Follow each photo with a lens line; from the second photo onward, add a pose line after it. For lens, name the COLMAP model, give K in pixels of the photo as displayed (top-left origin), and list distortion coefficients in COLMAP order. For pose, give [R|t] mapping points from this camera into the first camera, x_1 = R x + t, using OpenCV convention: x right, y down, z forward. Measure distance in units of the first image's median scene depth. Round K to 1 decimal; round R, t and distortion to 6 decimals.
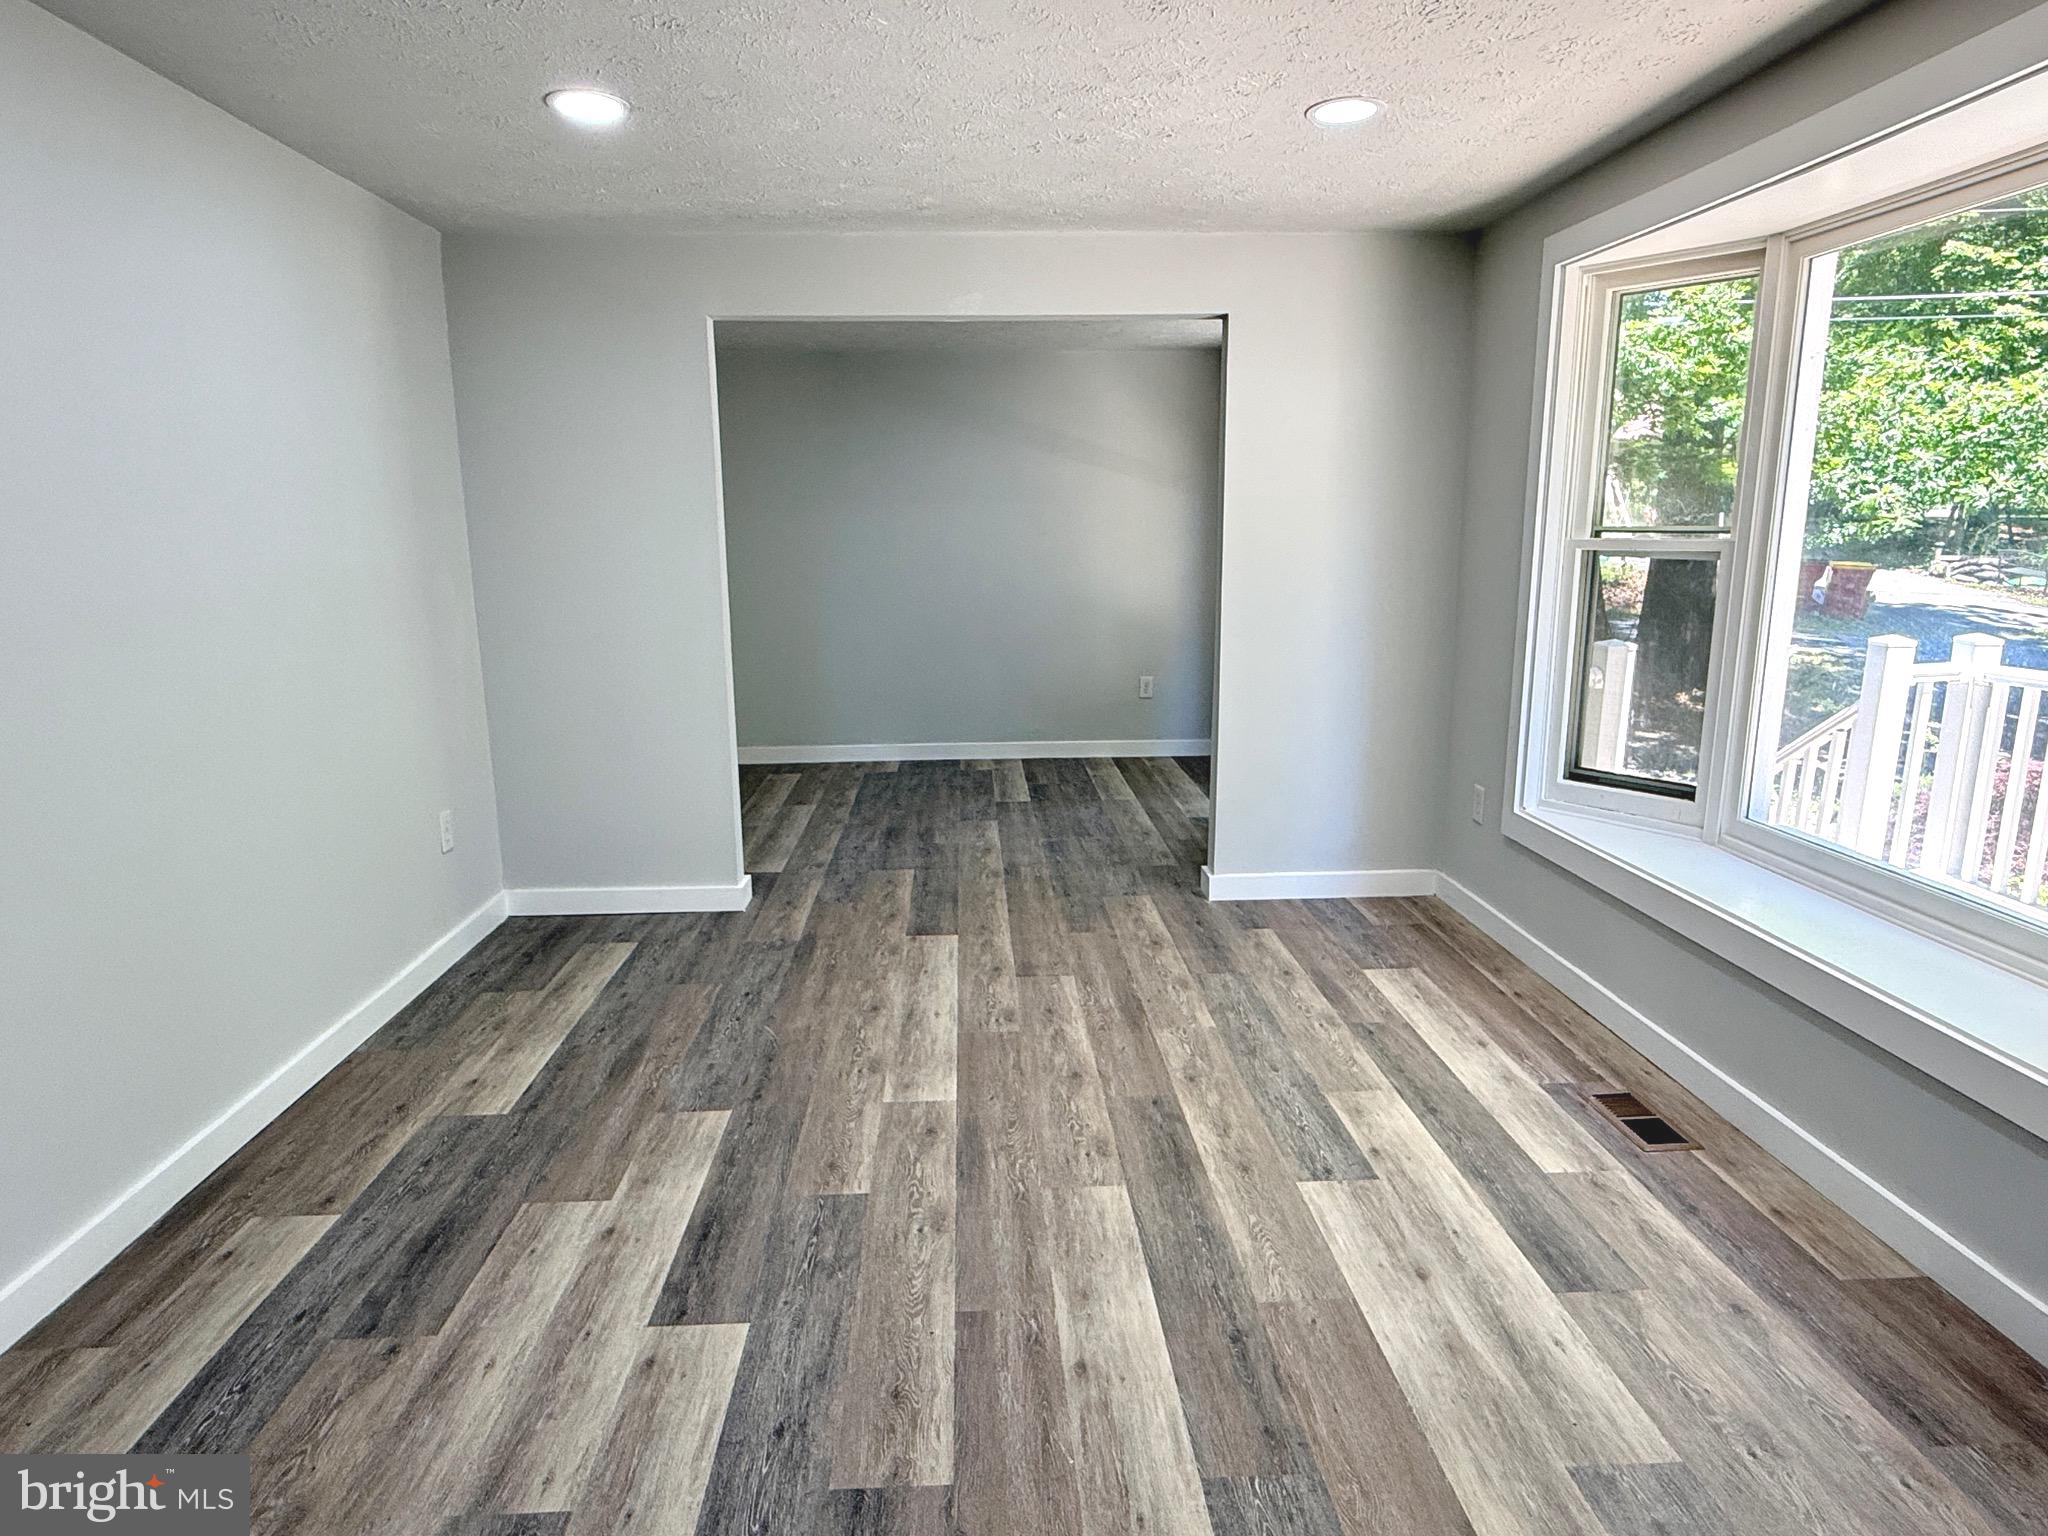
lens RADIAL K [[1224.0, 0, 1012.8], [0, 1224.0, 768.6], [0, 0, 1]] dist [-0.002696, 0.002331]
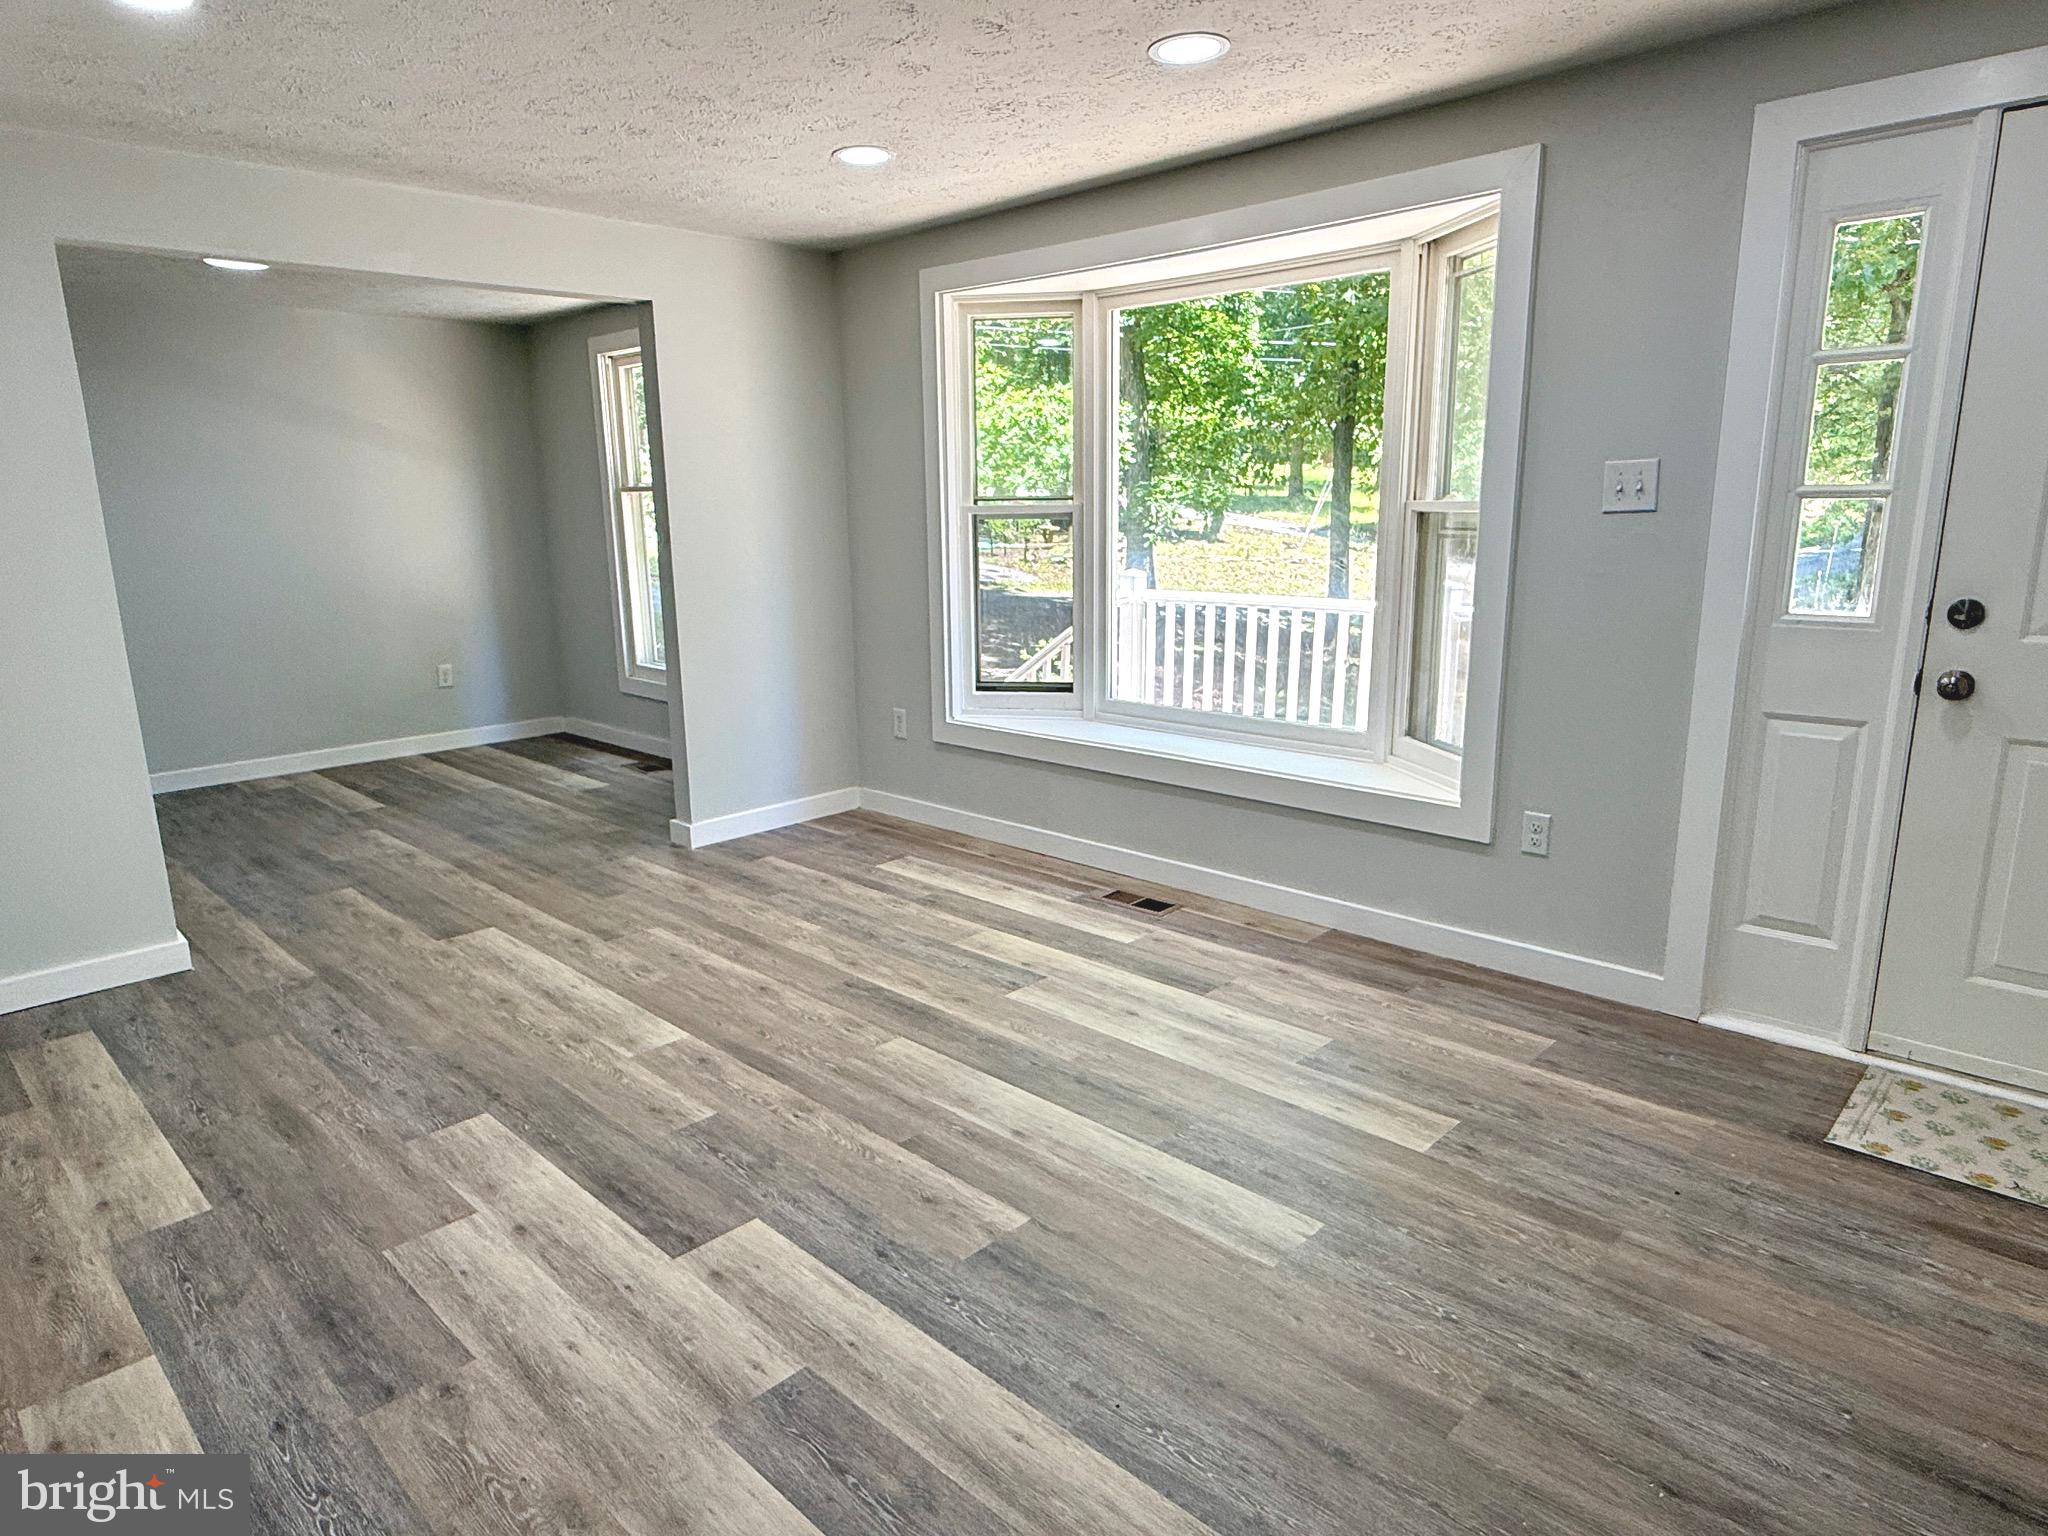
lens RADIAL K [[1224.0, 0, 1012.6], [0, 1224.0, 774.3], [0, 0, 1]] dist [-0.002696, 0.002331]
pose [[0.731128, -0.154400, 0.664539, -0.459413], [0.144199, 0.987021, 0.070678, 0.010730], [-0.666827, 0.044151, 0.743903, 0.009956]]
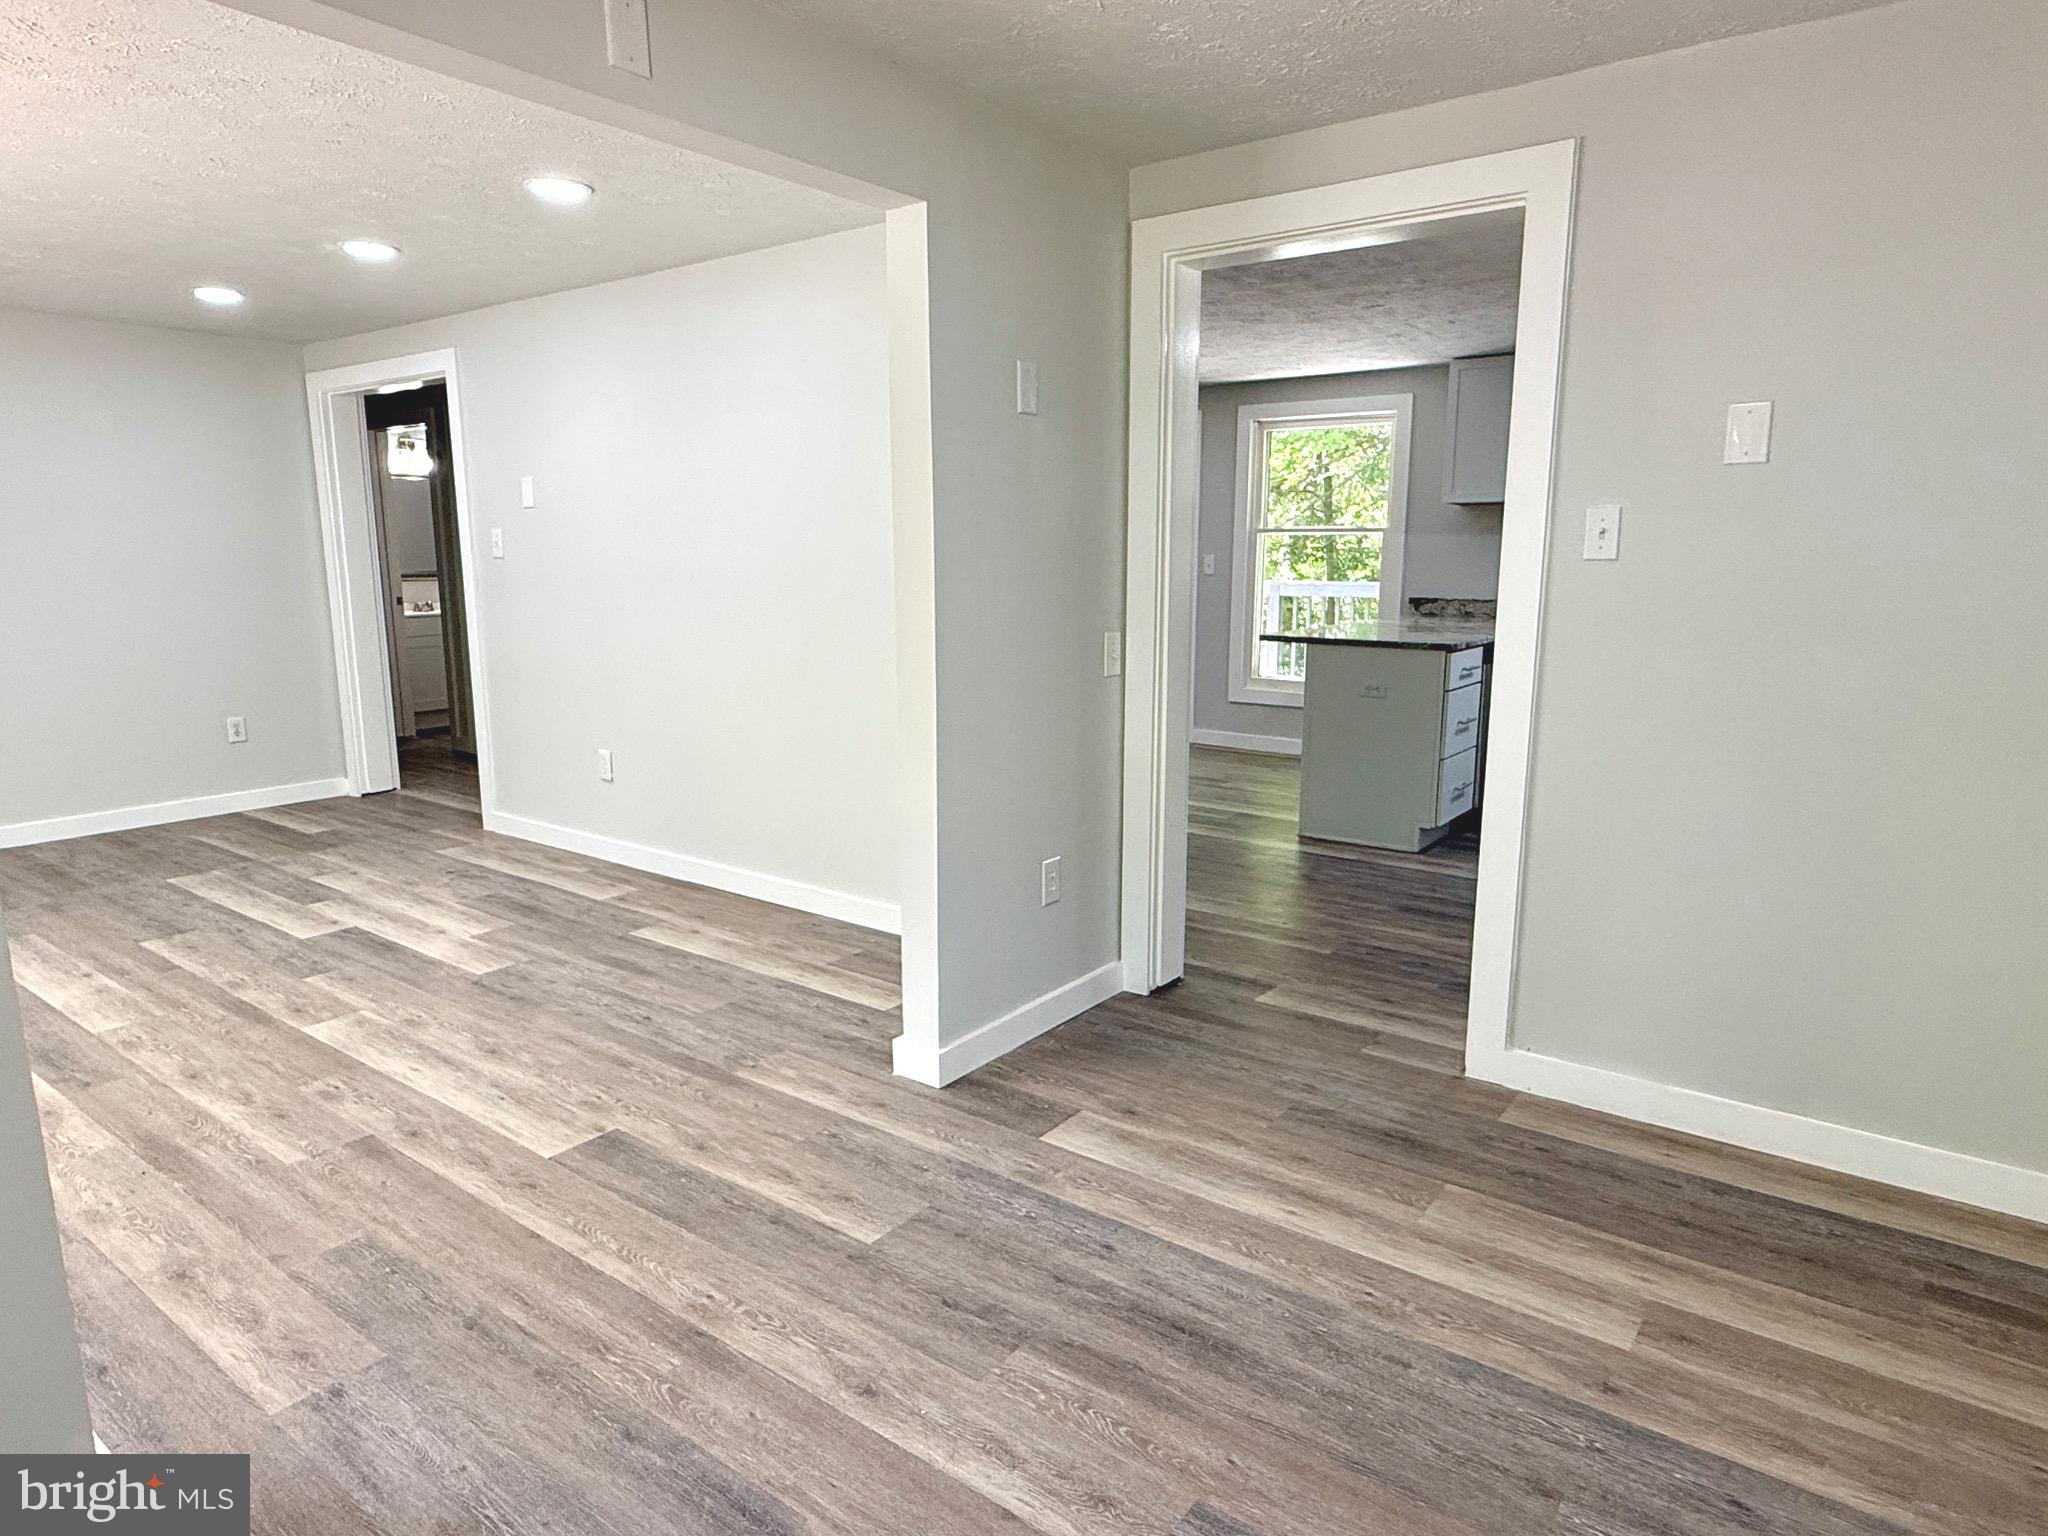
lens RADIAL K [[1224.0, 0, 1023.1], [0, 1224.0, 773.6], [0, 0, 1]] dist [-0.002696, 0.002331]
pose [[-0.635559, 0.152134, -0.756915, 0.316701], [-0.142942, 0.940256, 0.309008, -0.362613], [0.758705, 0.304587, -0.575842, 1.879167]]
